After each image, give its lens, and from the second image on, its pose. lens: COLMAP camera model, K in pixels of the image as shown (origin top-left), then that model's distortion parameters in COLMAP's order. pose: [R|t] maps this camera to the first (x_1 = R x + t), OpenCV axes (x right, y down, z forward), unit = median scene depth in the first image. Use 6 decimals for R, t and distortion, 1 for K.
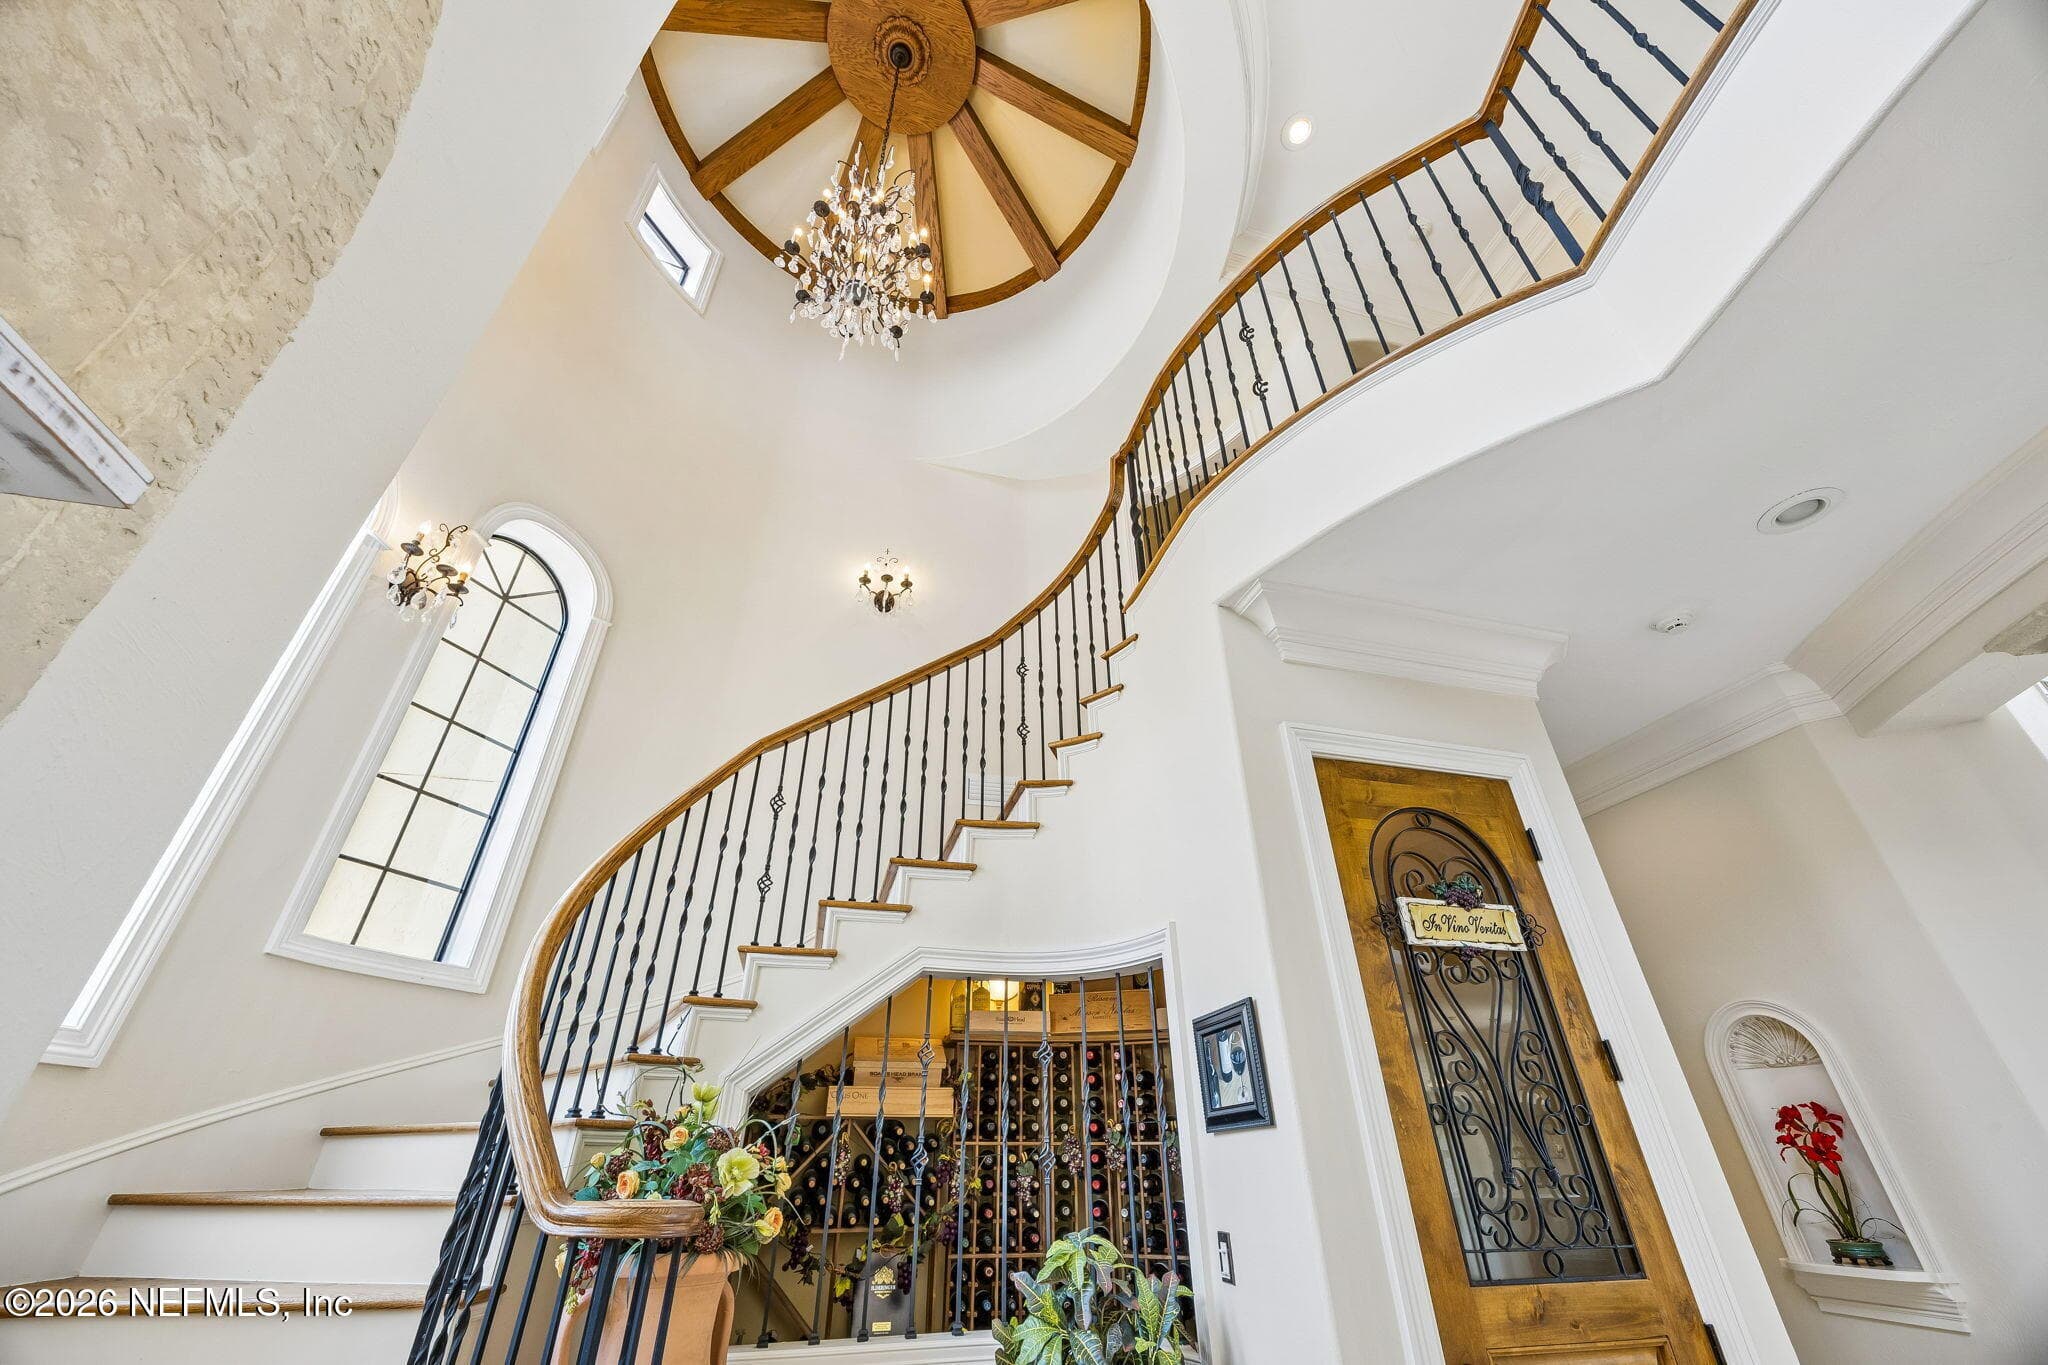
lens RADIAL K [[768.5, 0, 1018.2], [0, 768.5, 683.1], [0, 0, 1]] dist [-0.001027, 0.000186]
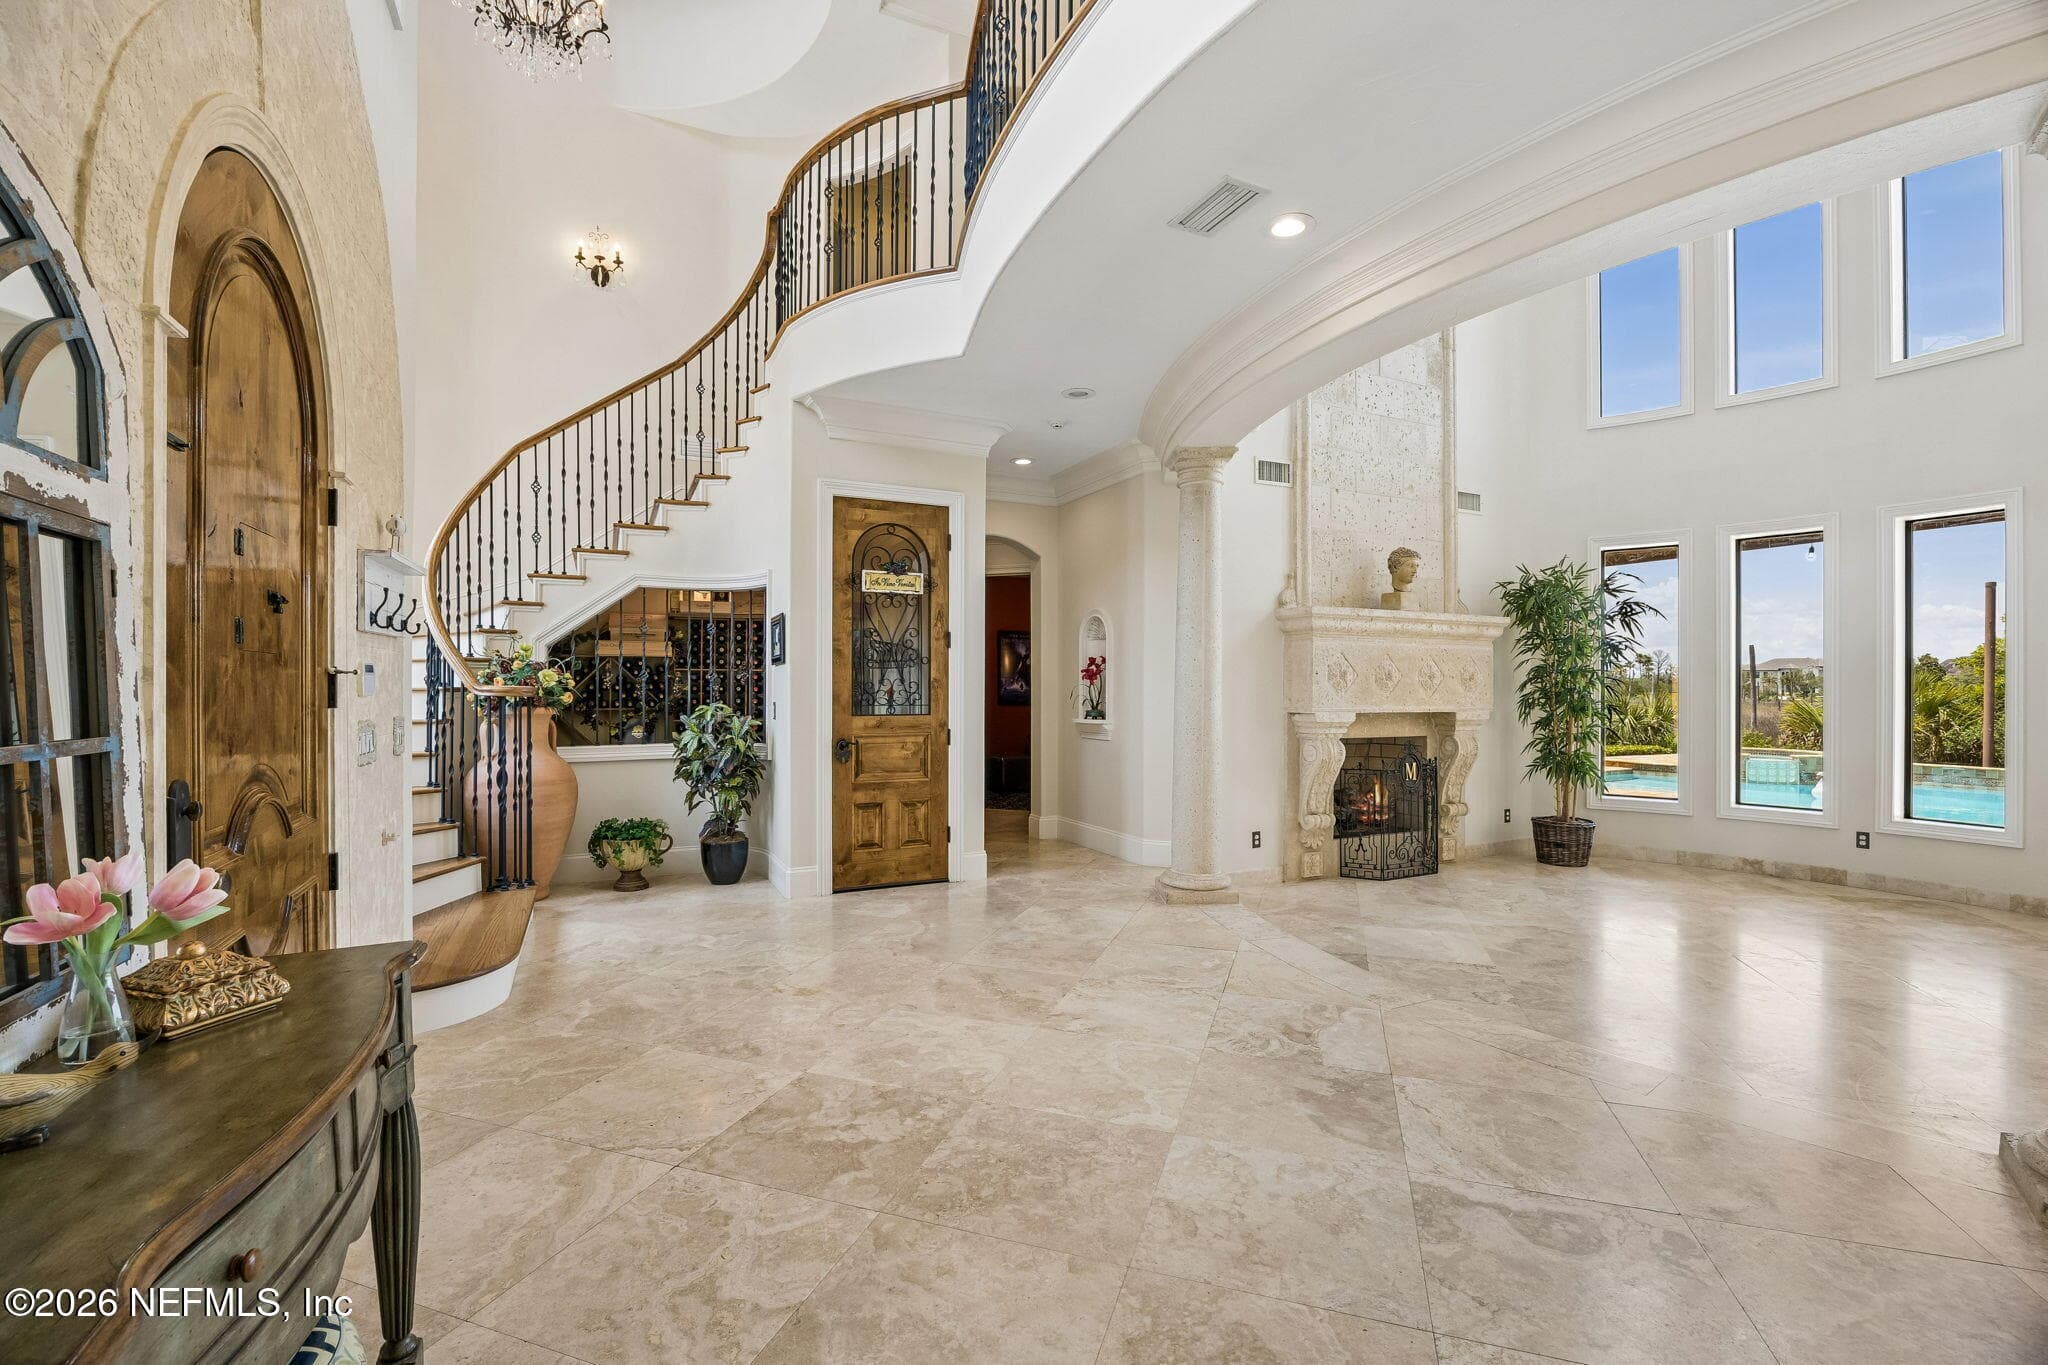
lens RADIAL K [[875.6, 0, 1012.1], [0, 875.6, 689.5], [0, 0, 1]] dist [-0.016290, 0.000157]
pose [[0.981708, 0.003807, 0.190357, 0.376115], [-0.103672, 0.849274, 0.517673, -0.621279], [-0.159695, -0.527938, 0.834133, -1.060602]]
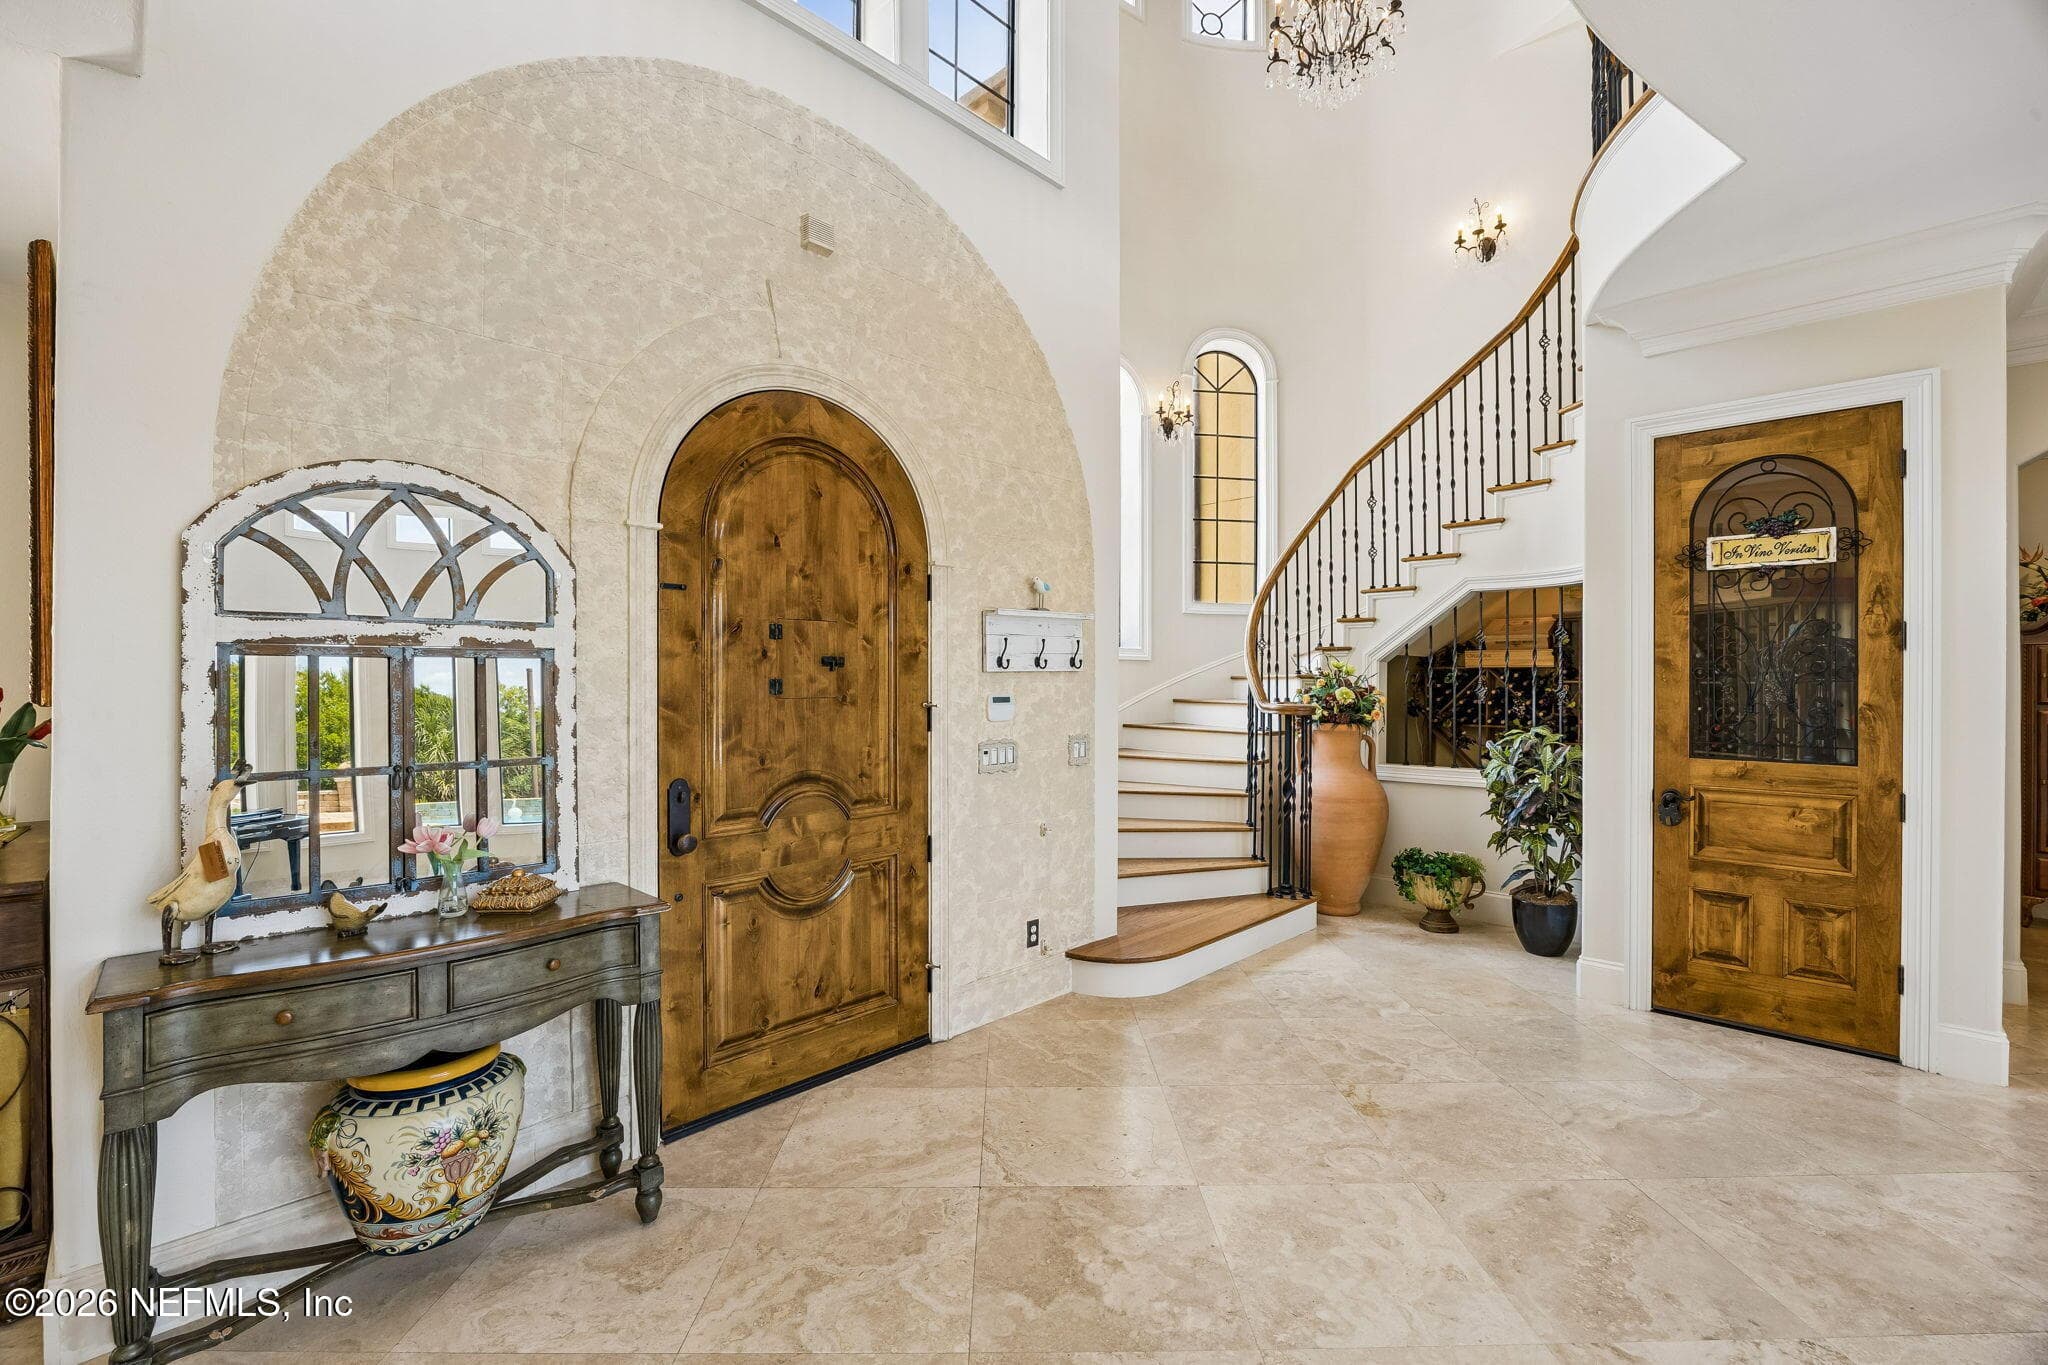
lens RADIAL K [[873.3, 0, 1024.0], [0, 873.3, 682.5], [0, 0, 1]] dist [-0.019035, 0.000186]
pose [[0.521522, 0.006116, -0.853216, 1.009419], [0.445146, 0.851148, 0.278194, -0.413788], [0.727915, -0.524889, 0.441170, -0.623834]]
